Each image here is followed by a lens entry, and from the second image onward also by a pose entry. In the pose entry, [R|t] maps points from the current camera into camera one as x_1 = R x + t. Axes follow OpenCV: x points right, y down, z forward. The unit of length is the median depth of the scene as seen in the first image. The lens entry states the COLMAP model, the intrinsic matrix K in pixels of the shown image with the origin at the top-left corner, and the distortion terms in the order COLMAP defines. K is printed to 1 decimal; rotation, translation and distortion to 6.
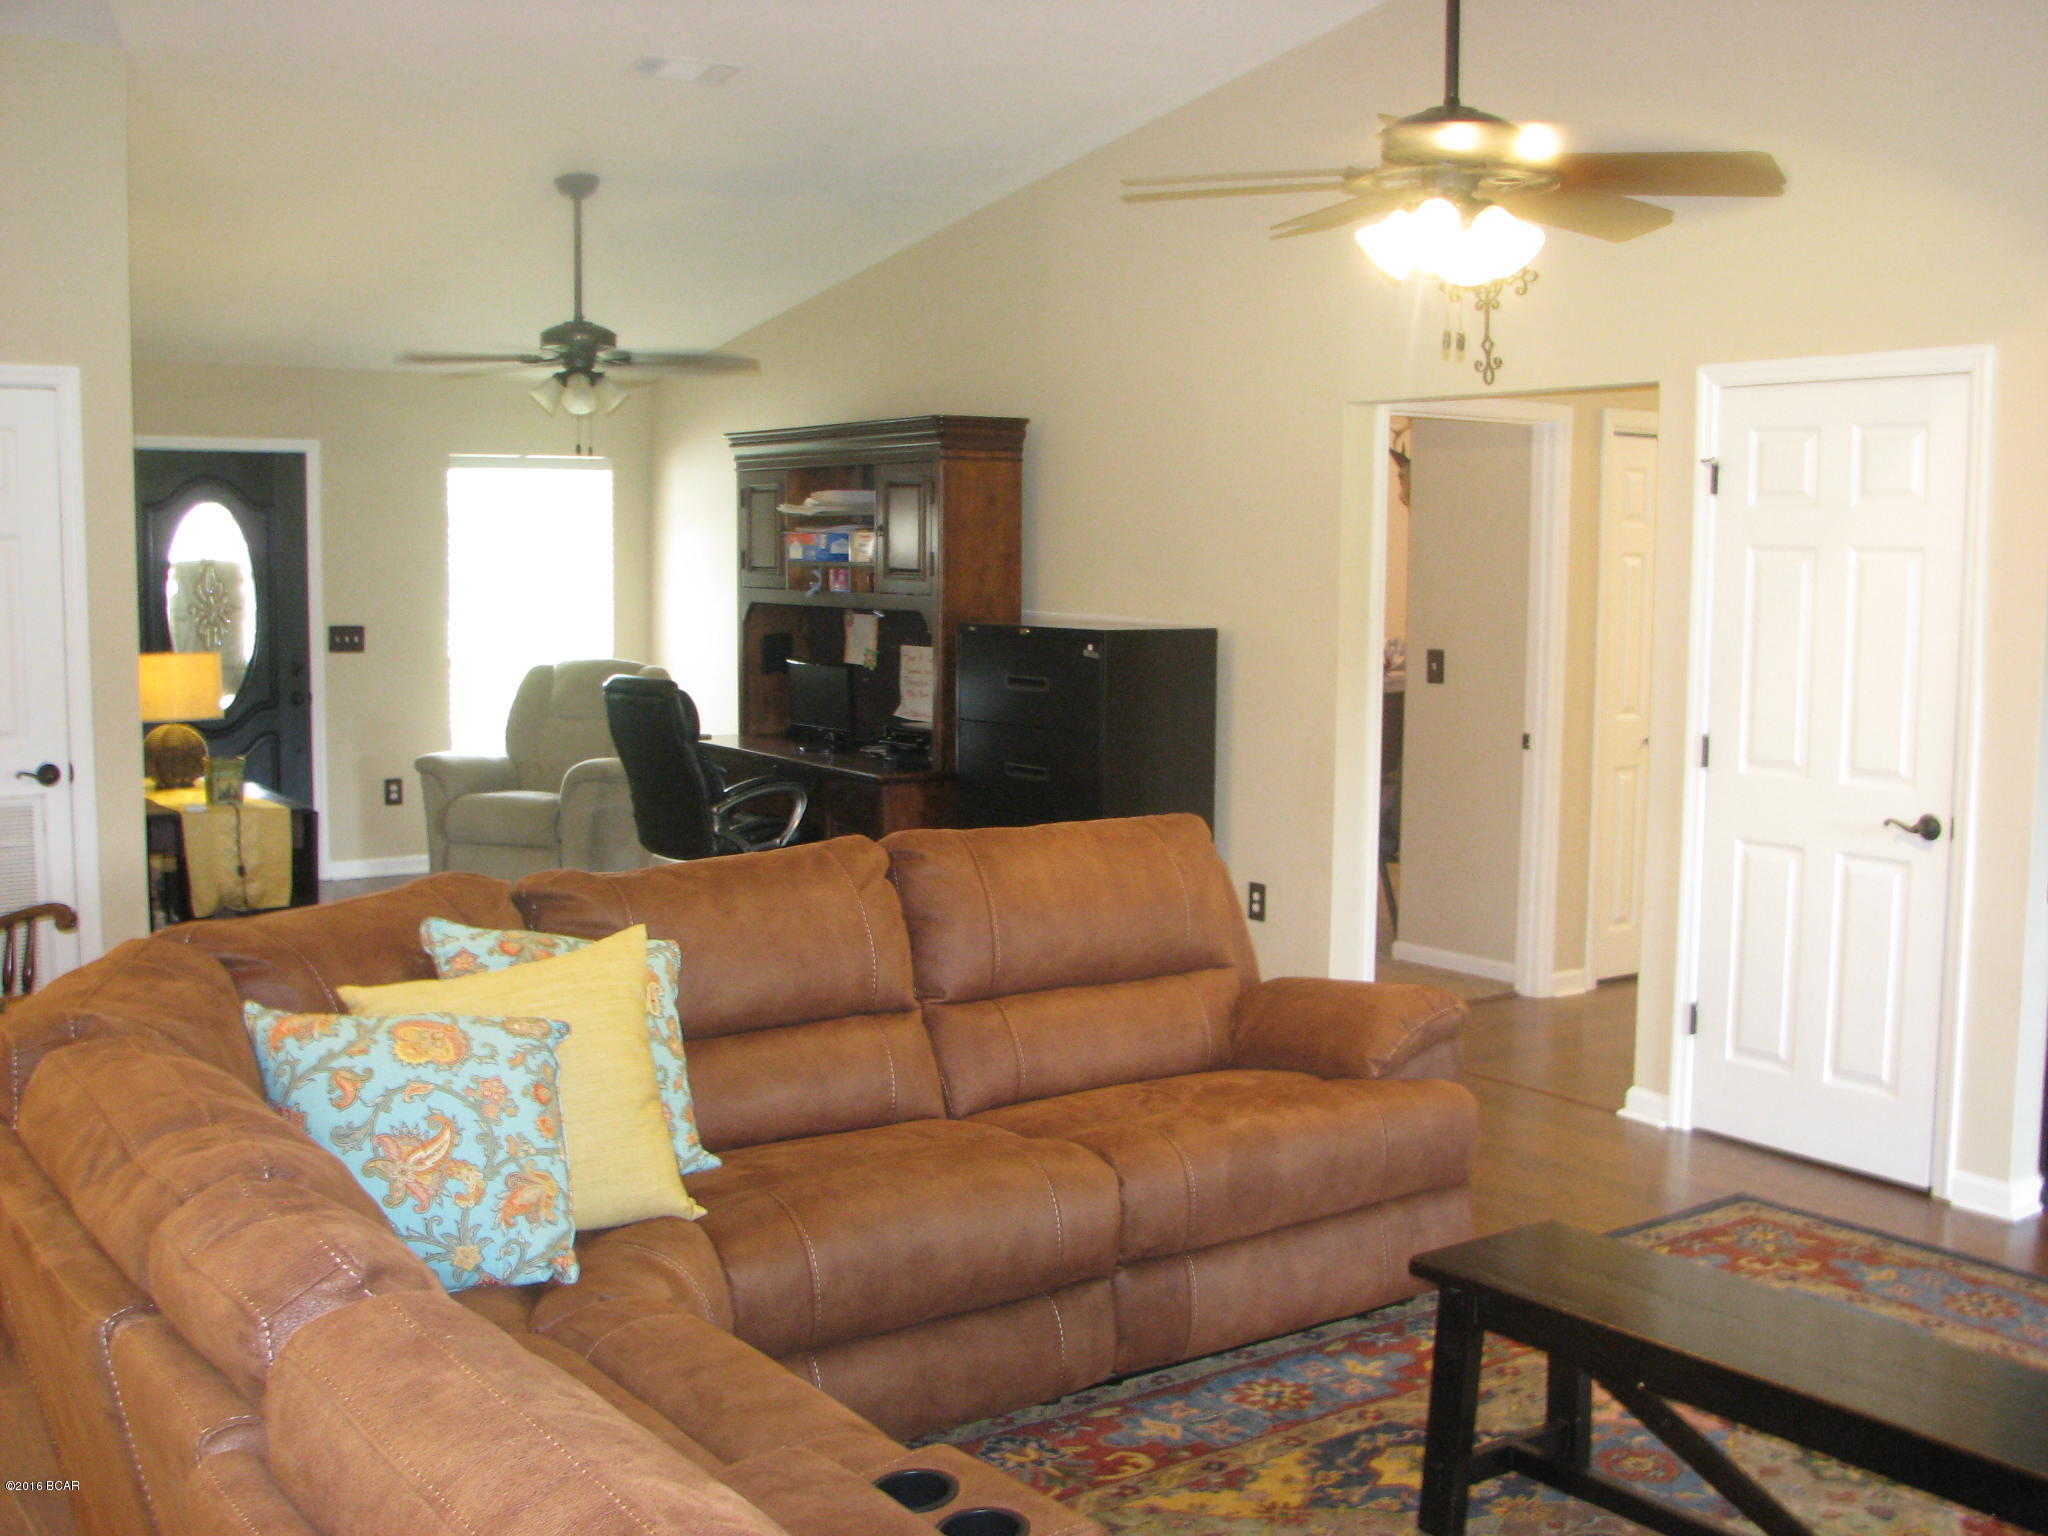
lens RADIAL K [[2215.9, 0, 1031.4], [0, 2215.9, 775.7], [0, 0, 1]] dist [-0.198195, 0.254862]
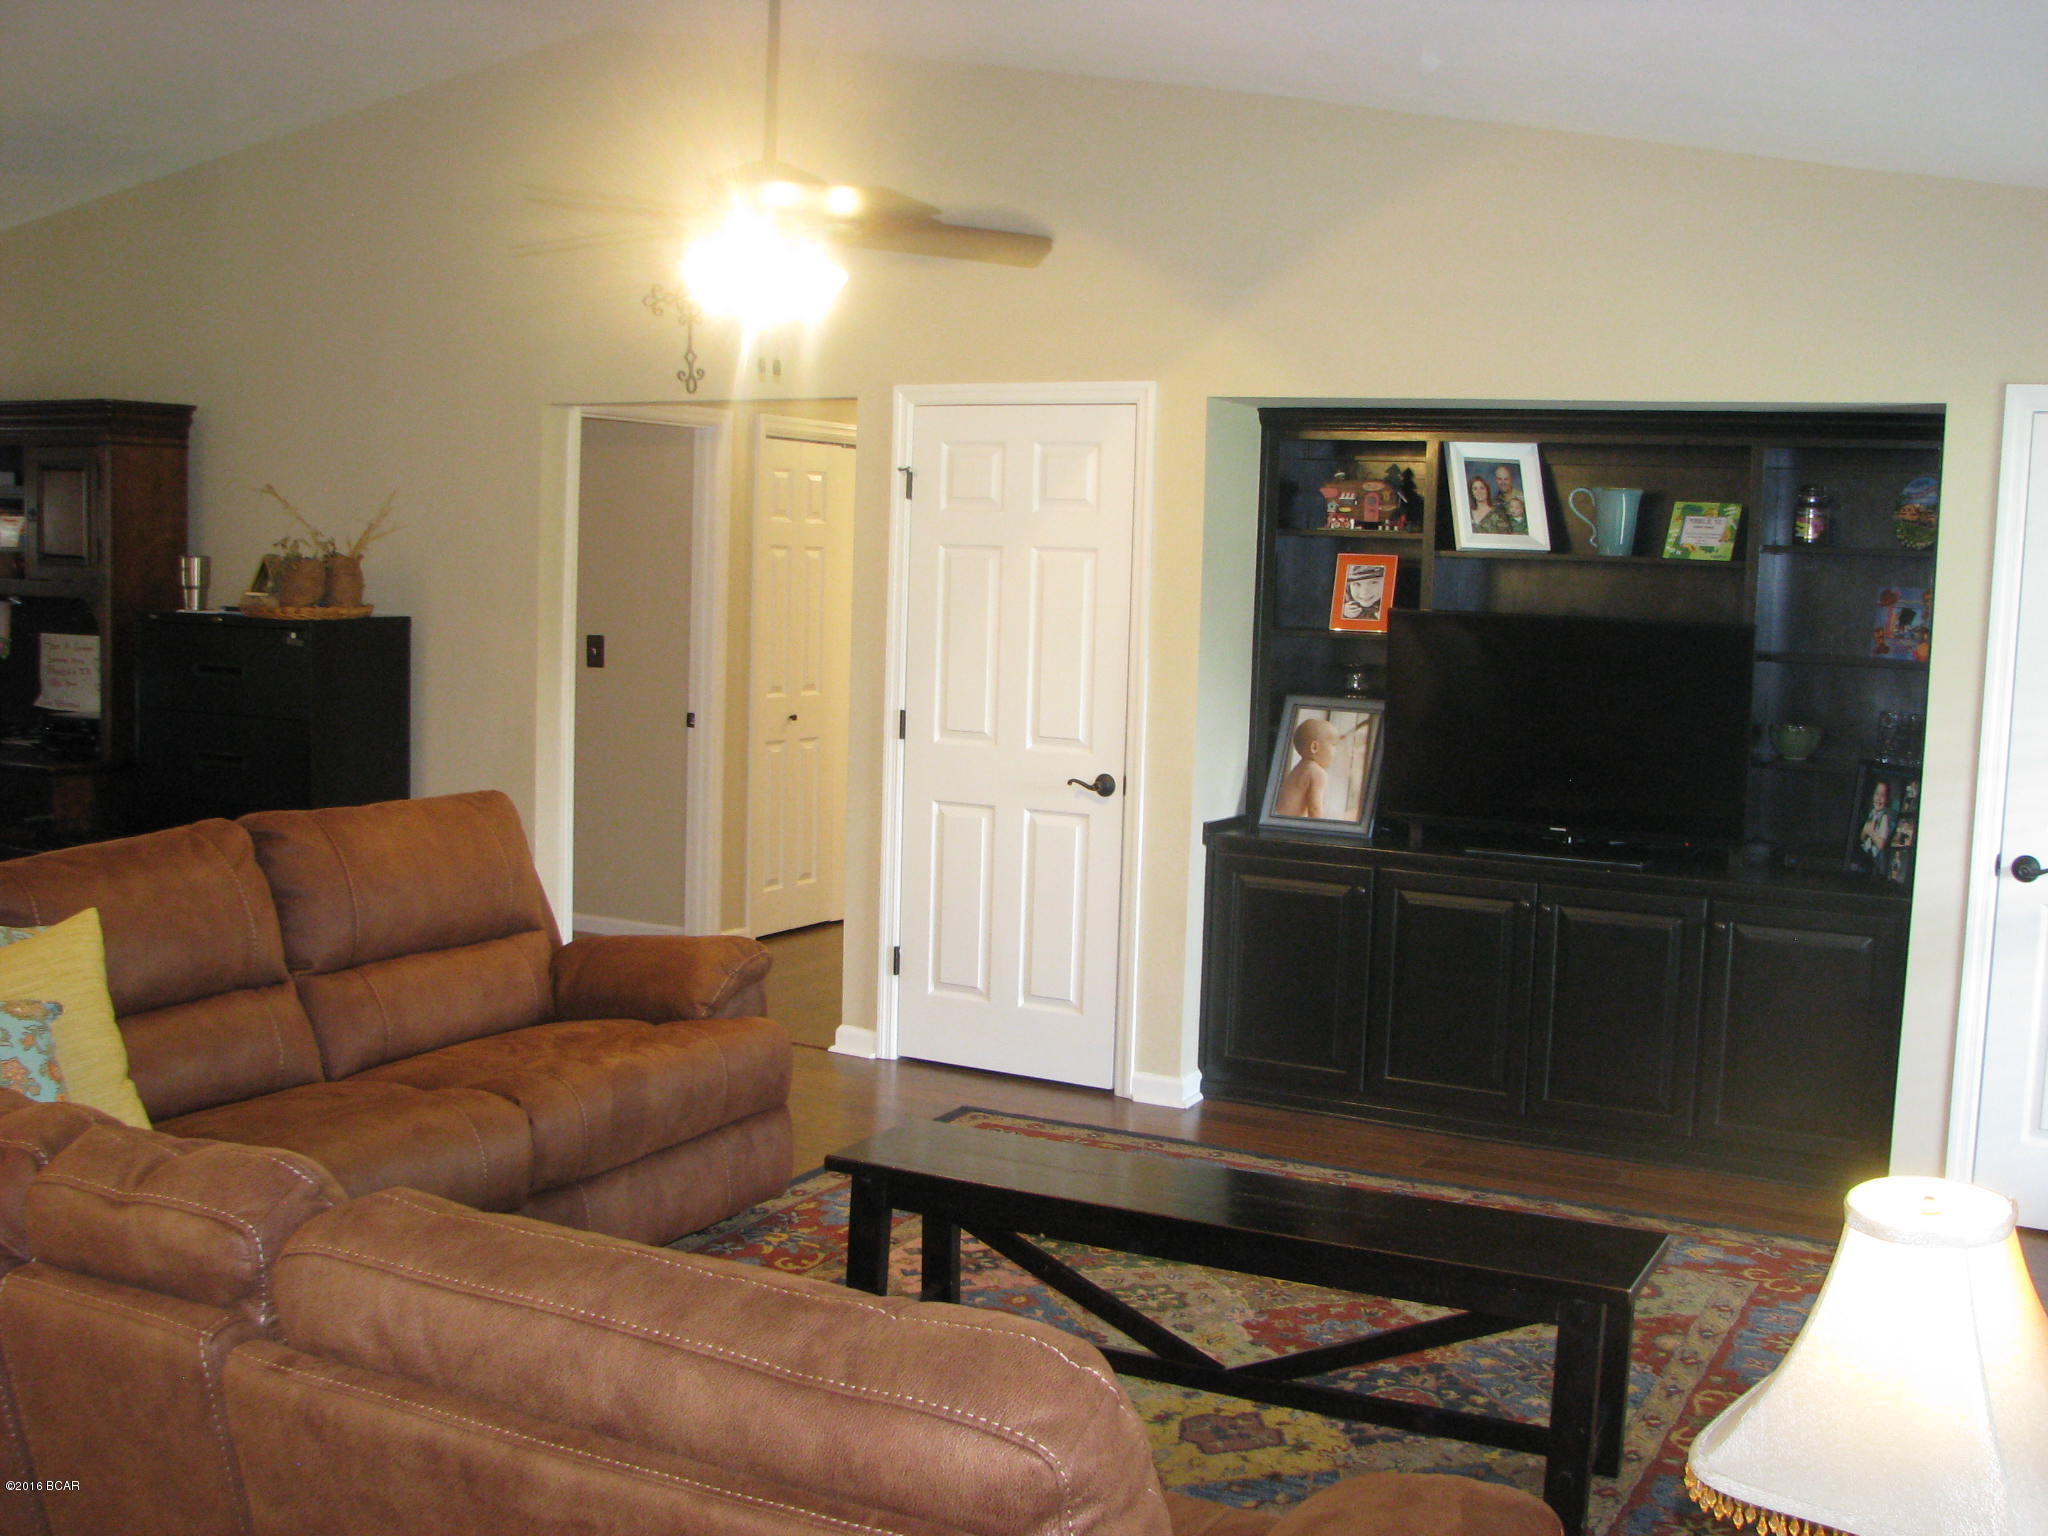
lens RADIAL K [[2215.9, 0, 1031.4], [0, 2215.9, 775.7], [0, 0, 1]] dist [-0.198195, 0.254862]
pose [[0.892228, -0.026334, 0.450817, -0.167058], [0.022921, 0.999652, 0.013030, 0.002331], [-0.451004, -0.001292, 0.892521, -0.066926]]
